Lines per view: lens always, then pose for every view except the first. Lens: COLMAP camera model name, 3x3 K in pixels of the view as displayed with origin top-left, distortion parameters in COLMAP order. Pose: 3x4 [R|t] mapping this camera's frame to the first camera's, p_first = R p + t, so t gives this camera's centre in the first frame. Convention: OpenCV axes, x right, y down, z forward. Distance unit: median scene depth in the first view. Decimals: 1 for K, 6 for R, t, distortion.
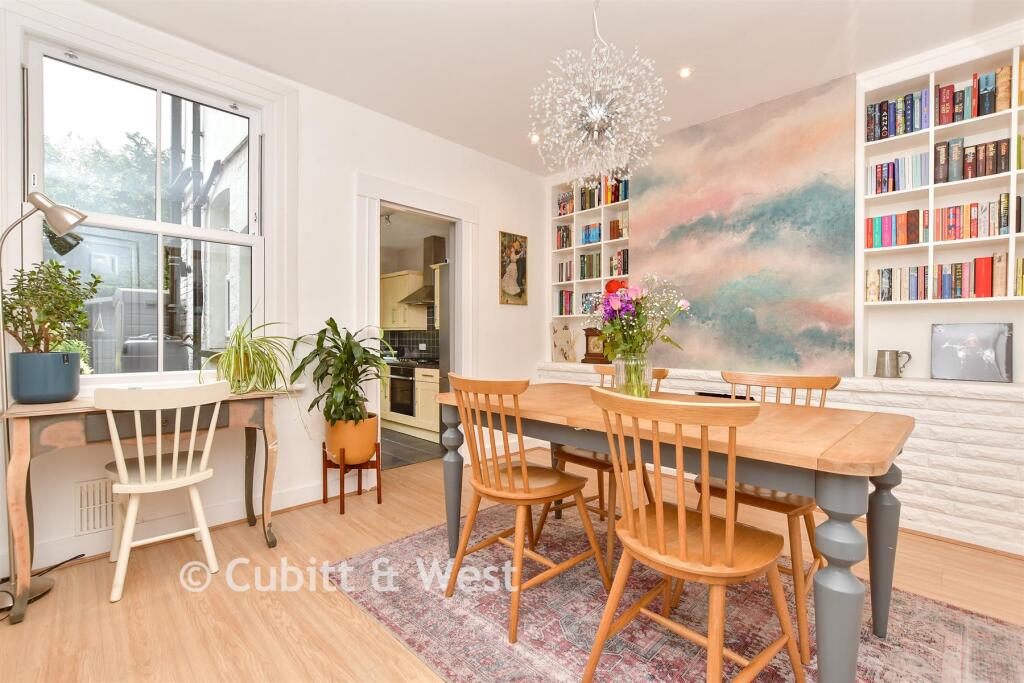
lens RADIAL K [[451.8, 0, 512.0], [0, 451.8, 341.5], [0, 0, 1]] dist [-0.001178, 0.001037]
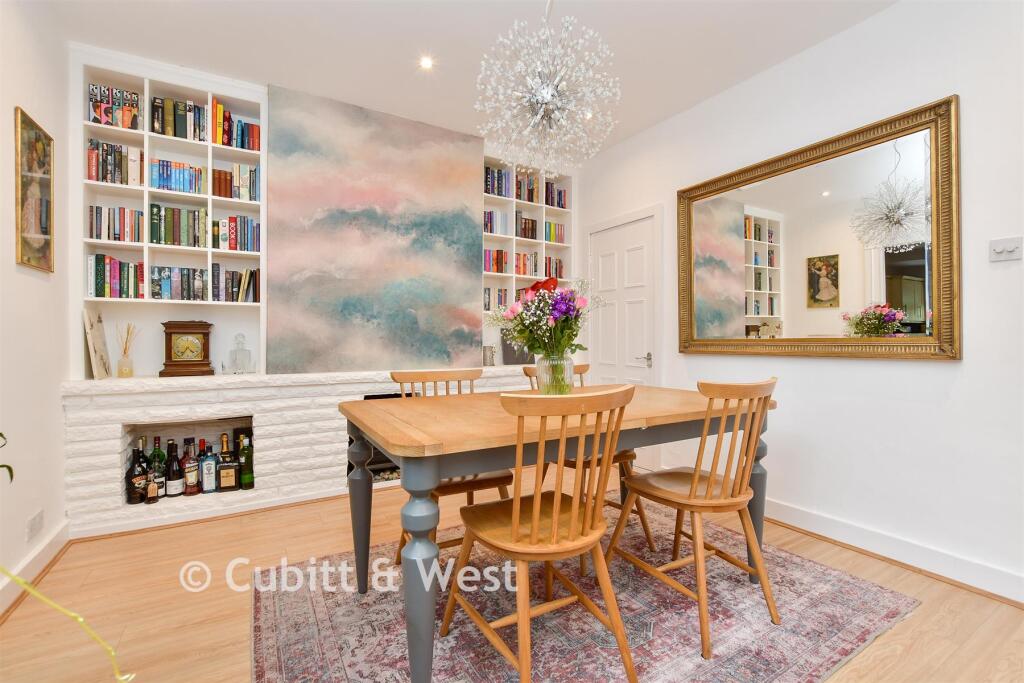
lens RADIAL K [[459.4, 0, 513.4], [0, 459.4, 335.5], [0, 0, 1]] dist [0.000529, 0.000547]
pose [[0.259182, 0.005980, 0.965810, -0.444030], [0.007119, 0.999942, -0.008102, -0.001978], [-0.965802, 0.008976, 0.259124, 0.485320]]
